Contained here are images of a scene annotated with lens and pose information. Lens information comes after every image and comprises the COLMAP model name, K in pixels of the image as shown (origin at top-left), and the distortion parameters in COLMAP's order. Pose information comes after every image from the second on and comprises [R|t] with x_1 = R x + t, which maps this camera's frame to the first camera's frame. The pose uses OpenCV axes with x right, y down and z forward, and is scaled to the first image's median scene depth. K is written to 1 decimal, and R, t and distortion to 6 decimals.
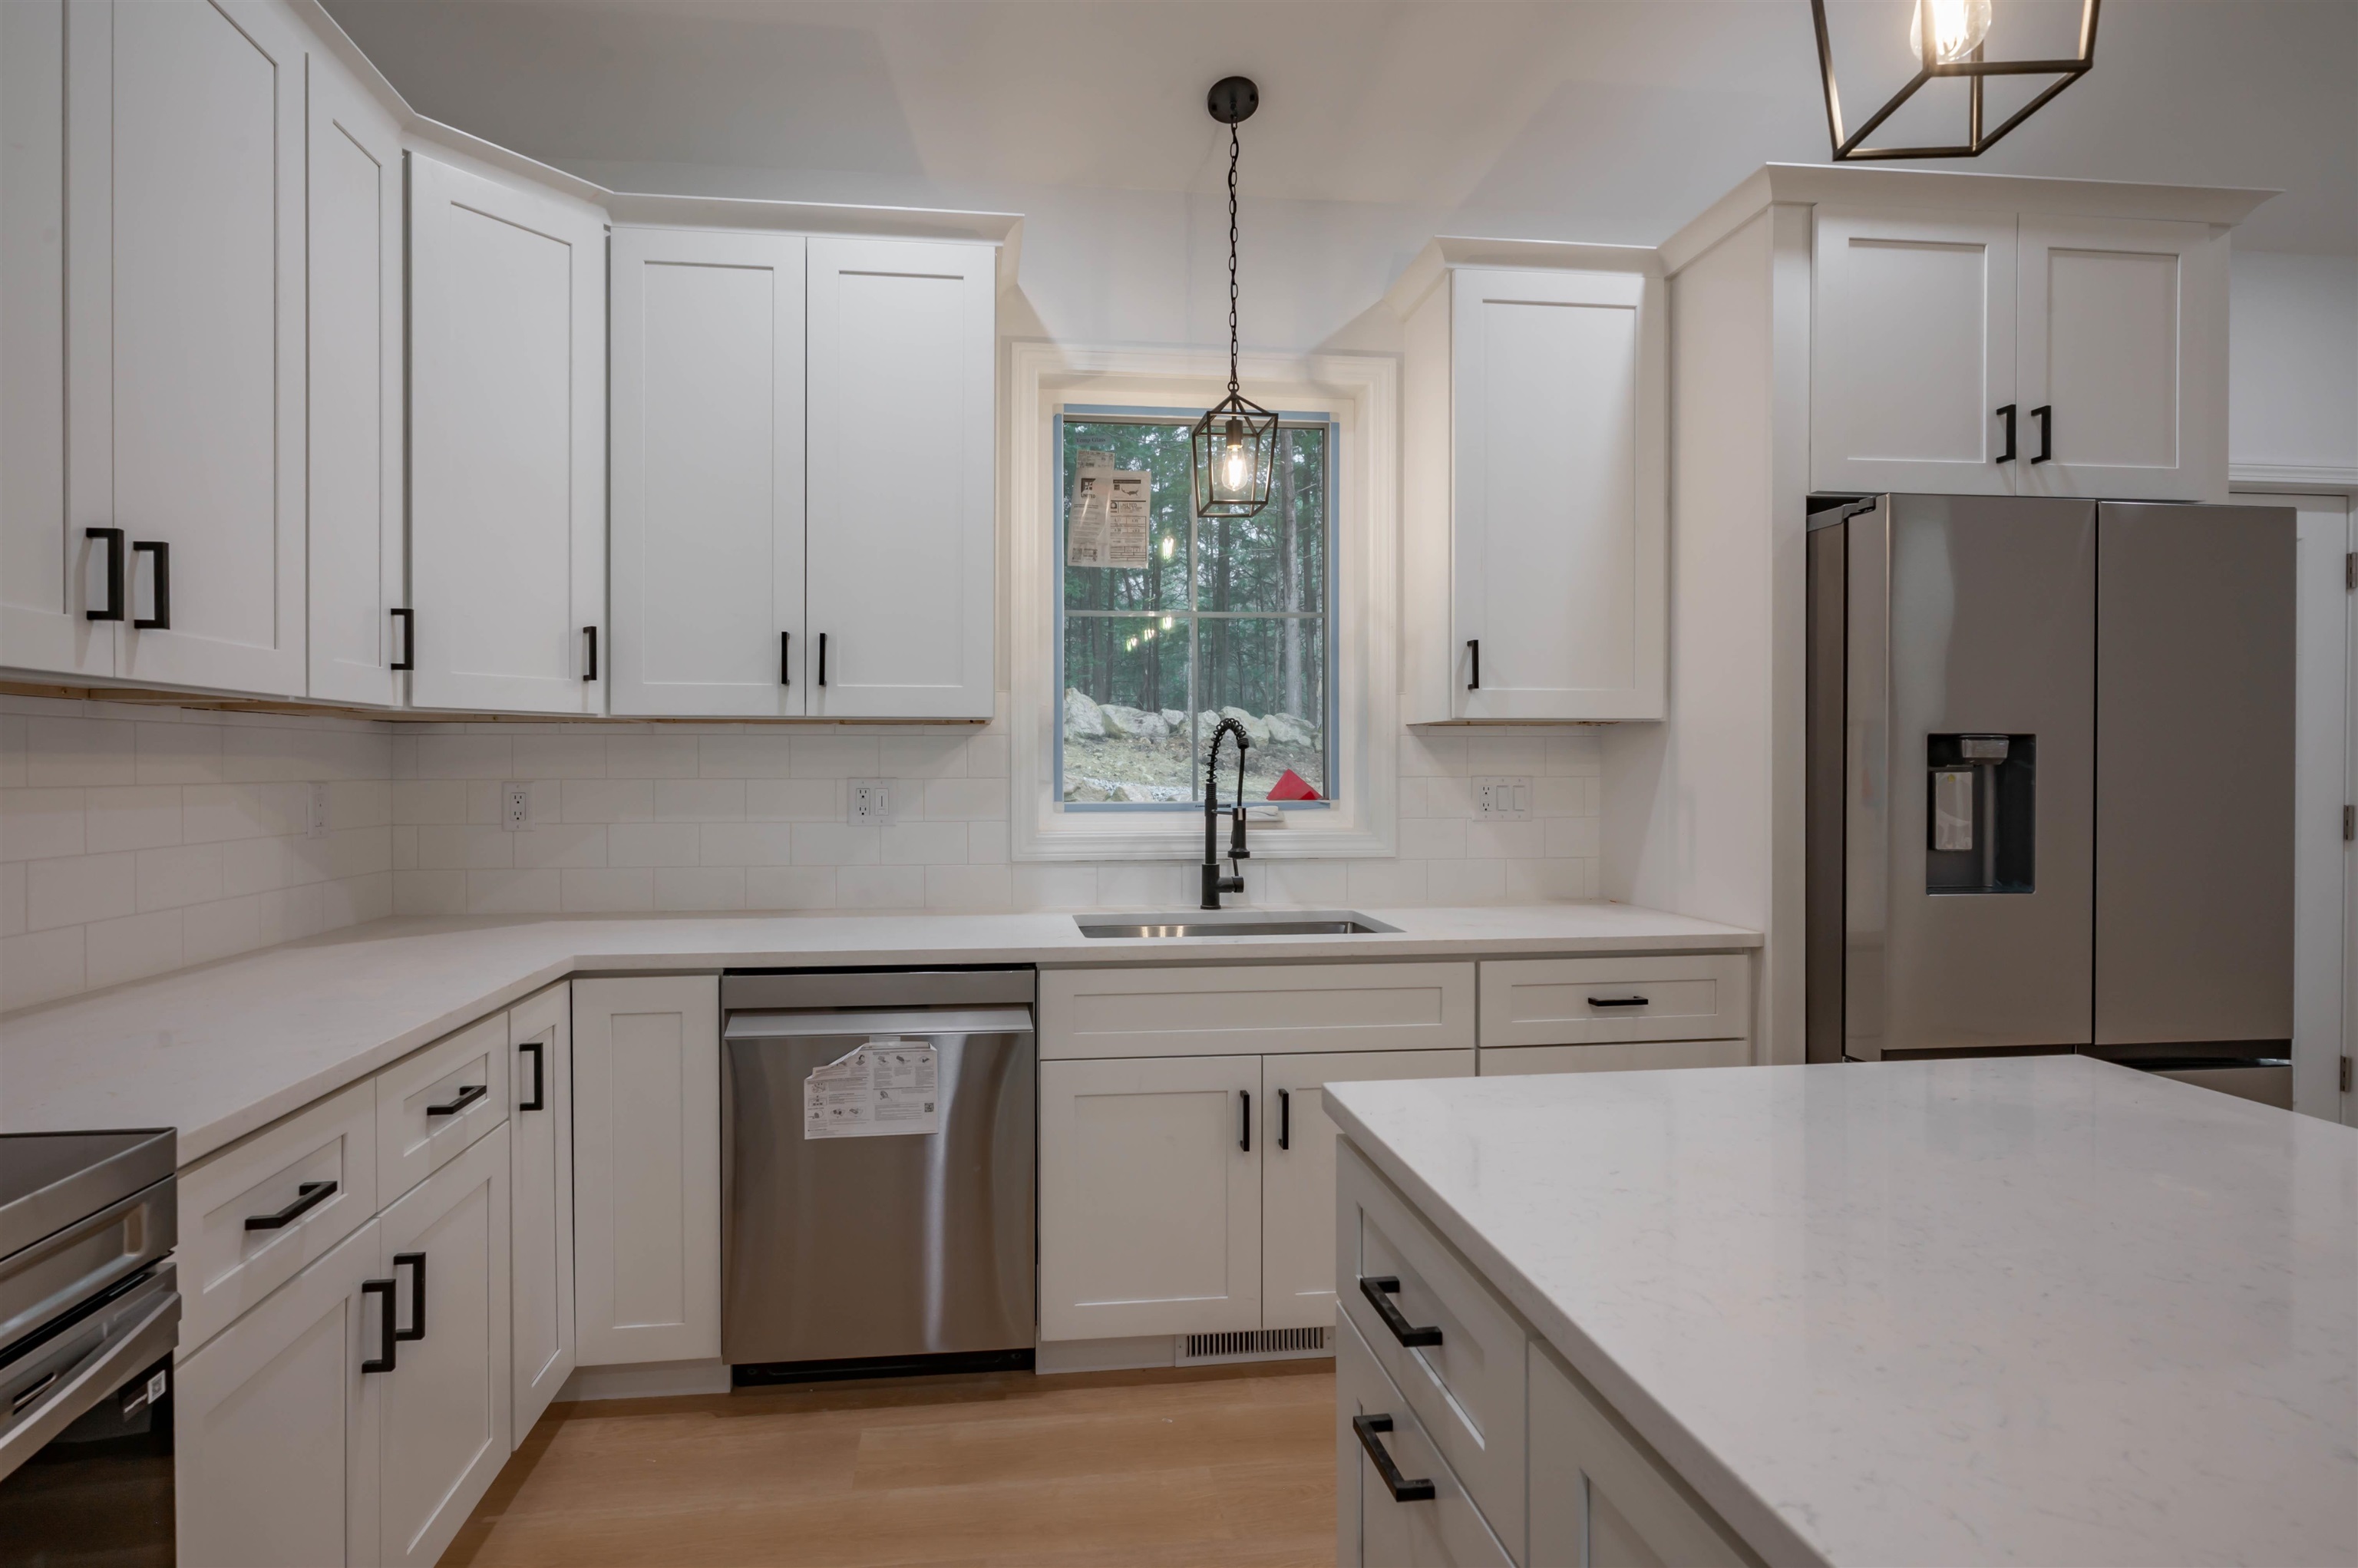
lens RADIAL K [[1134.3, 0, 1100.5], [0, 1134.3, 779.8], [0, 0, 1]] dist [-0.004561, 0.001724]
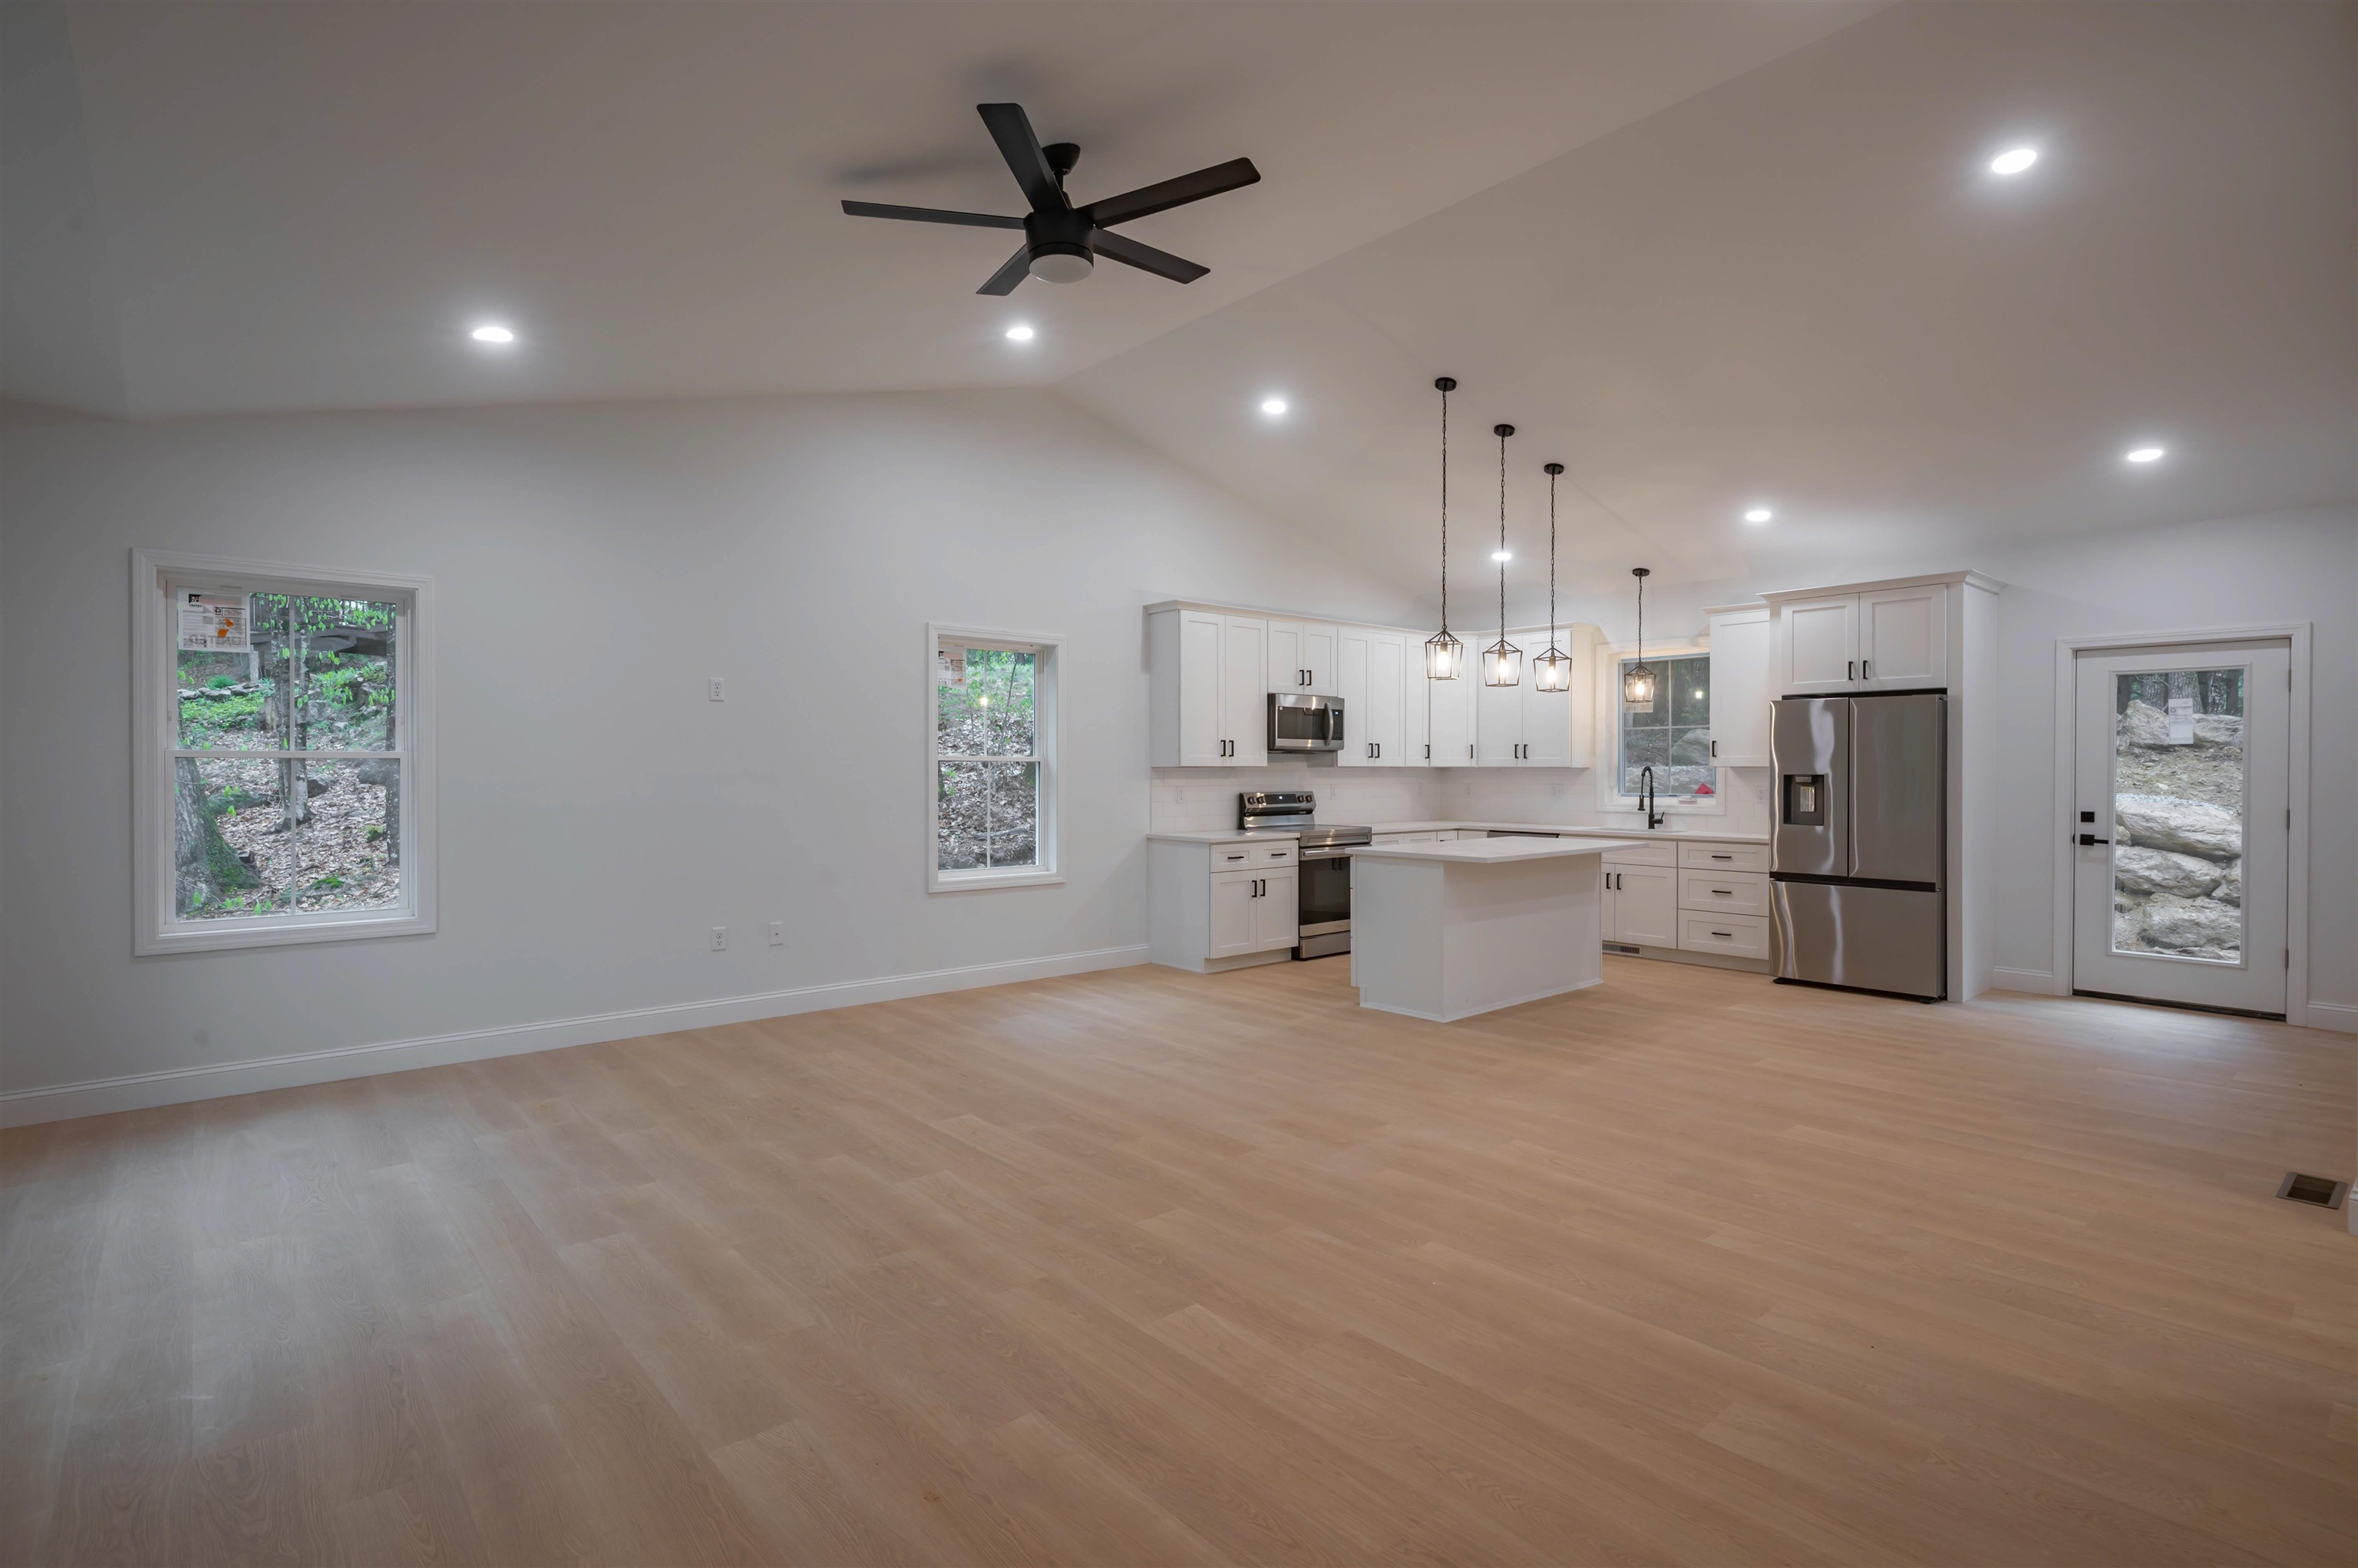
lens RADIAL K [[1134.3, 0, 1183.8], [0, 1134.3, 778.2], [0, 0, 1]] dist [-0.004561, 0.001724]
pose [[0.572837, 0.008339, -0.819627, 2.155097], [-0.010654, 0.999940, 0.002728, -0.018430], [0.819600, 0.007170, 0.572892, -2.023294]]
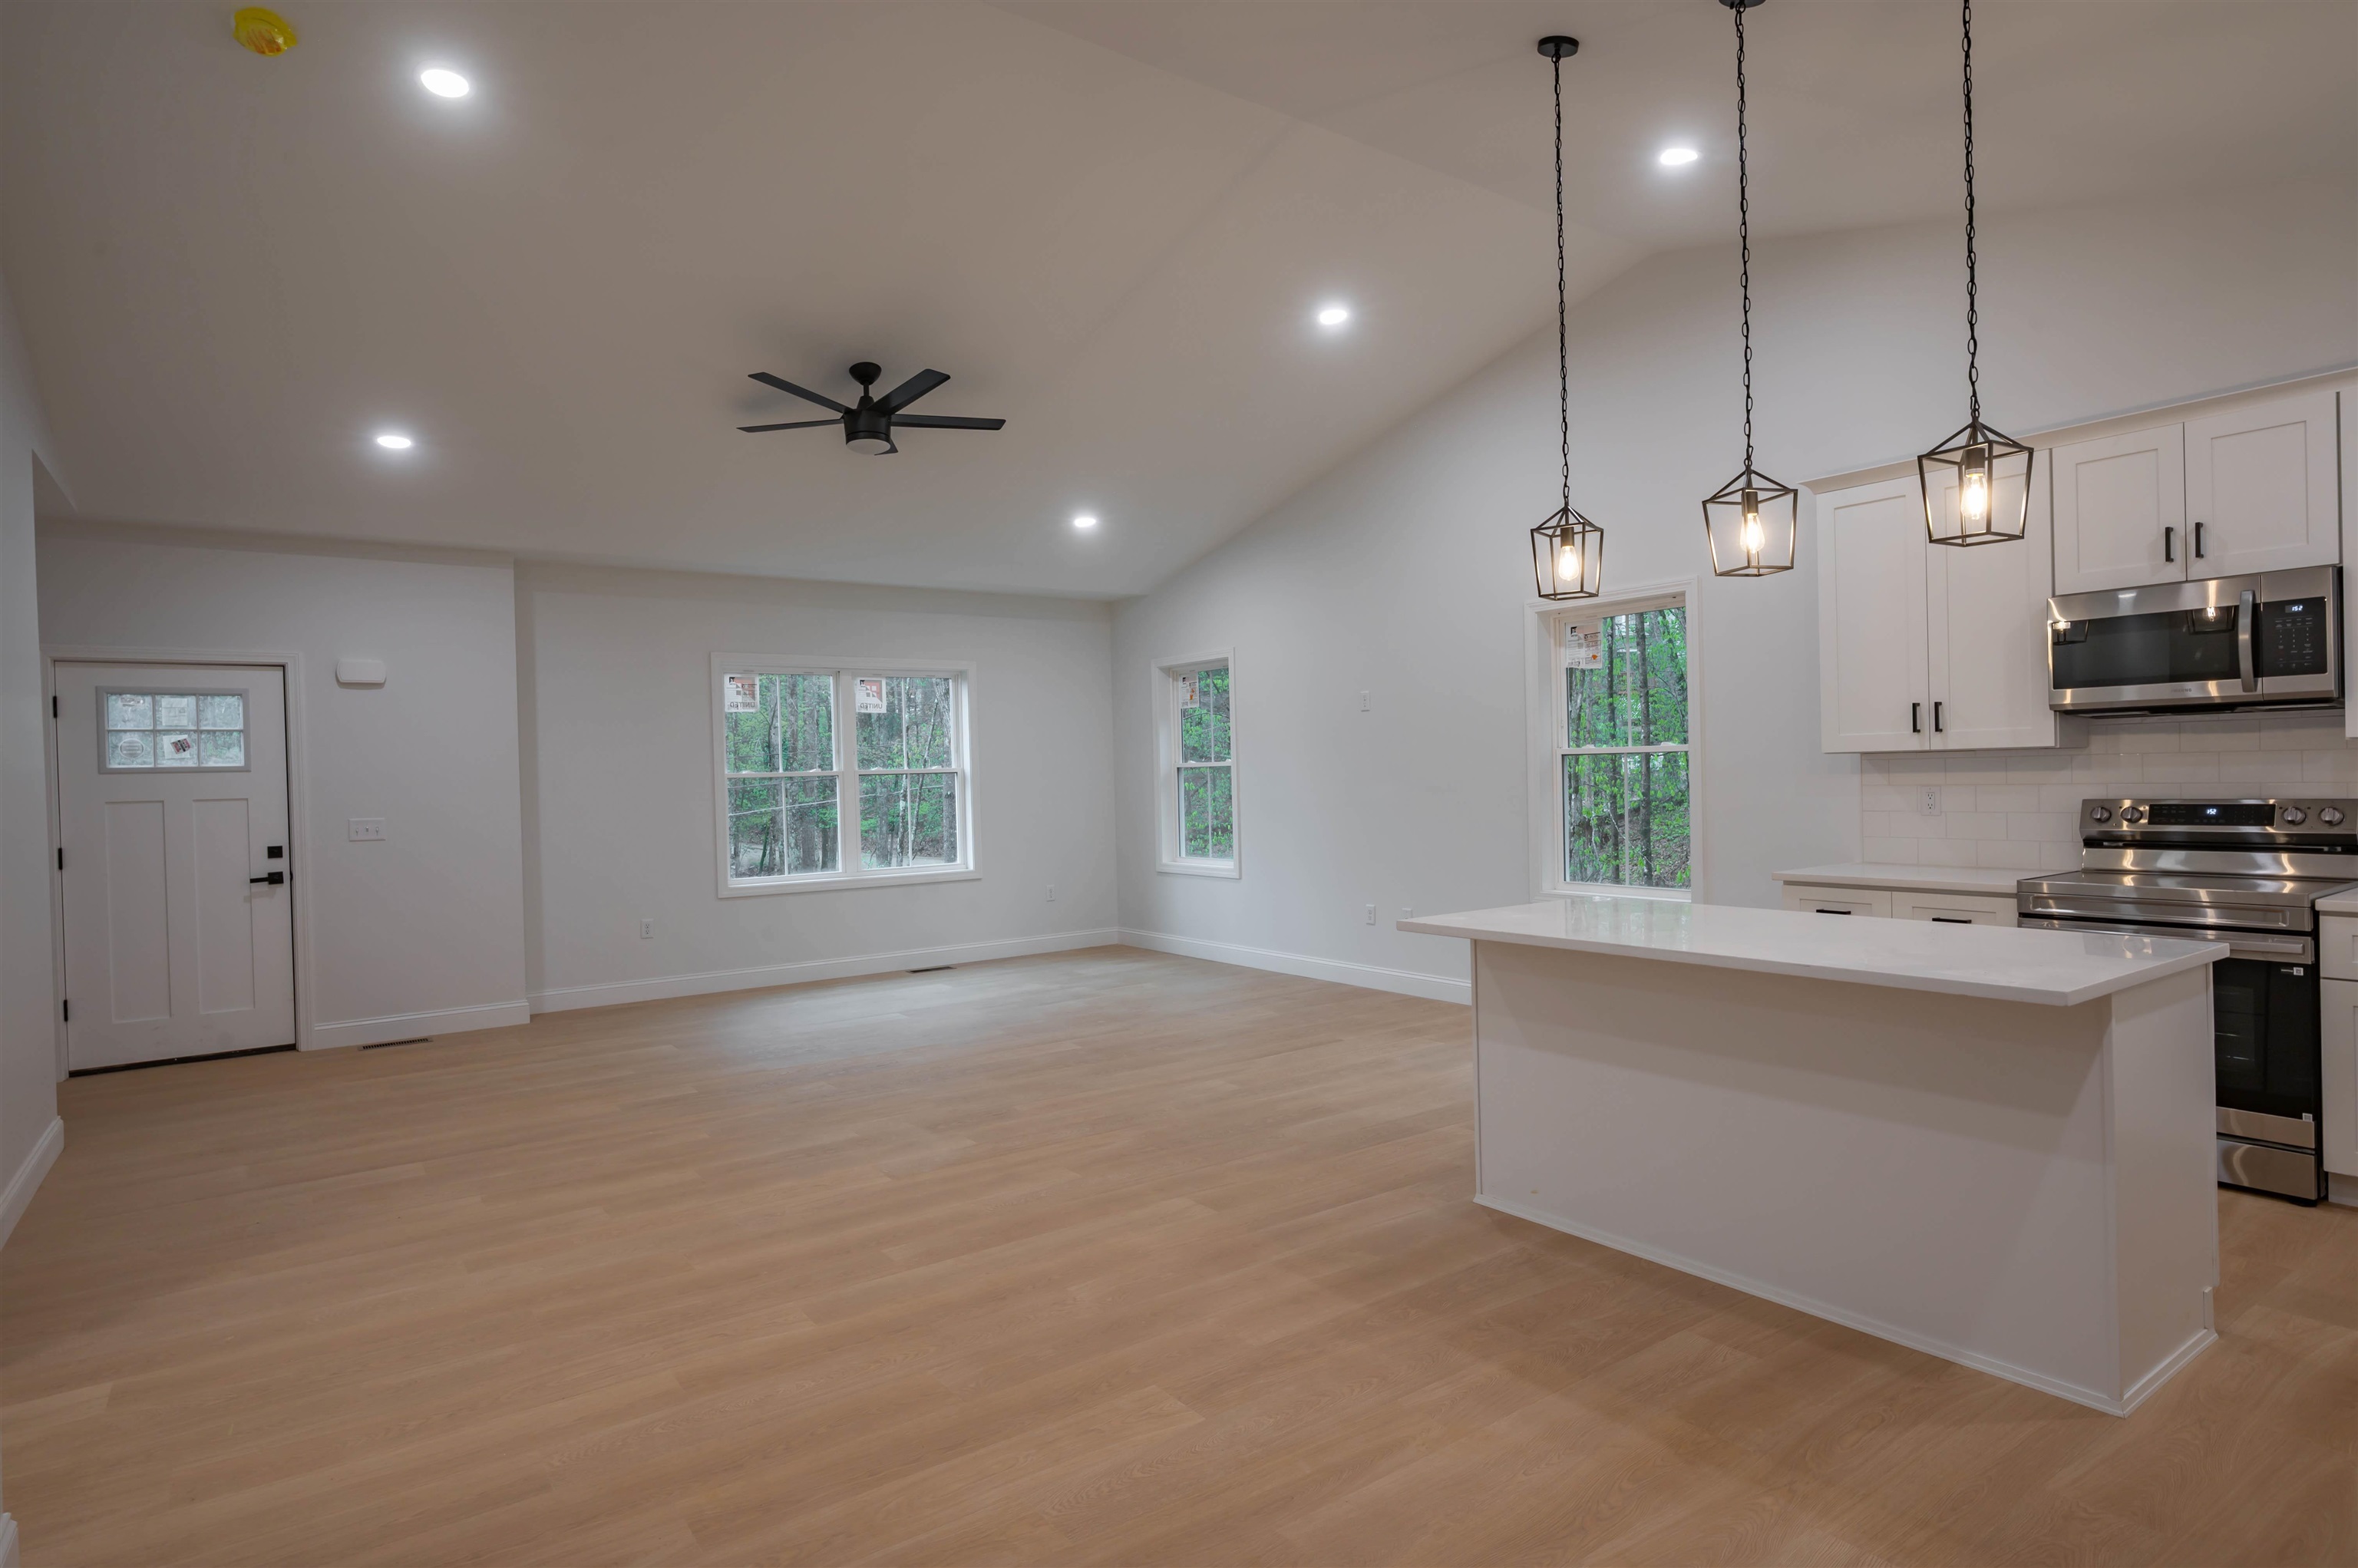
lens RADIAL K [[1274.3, 0, 1180.0], [0, 1274.3, 775.8], [0, 0, 1]] dist [-0.008046, 0.004168]
pose [[-0.869785, 0.023416, -0.492875, 1.563863], [0.019770, 0.999725, 0.012607, -0.052575], [0.493035, 0.001221, -0.870009, 1.084738]]
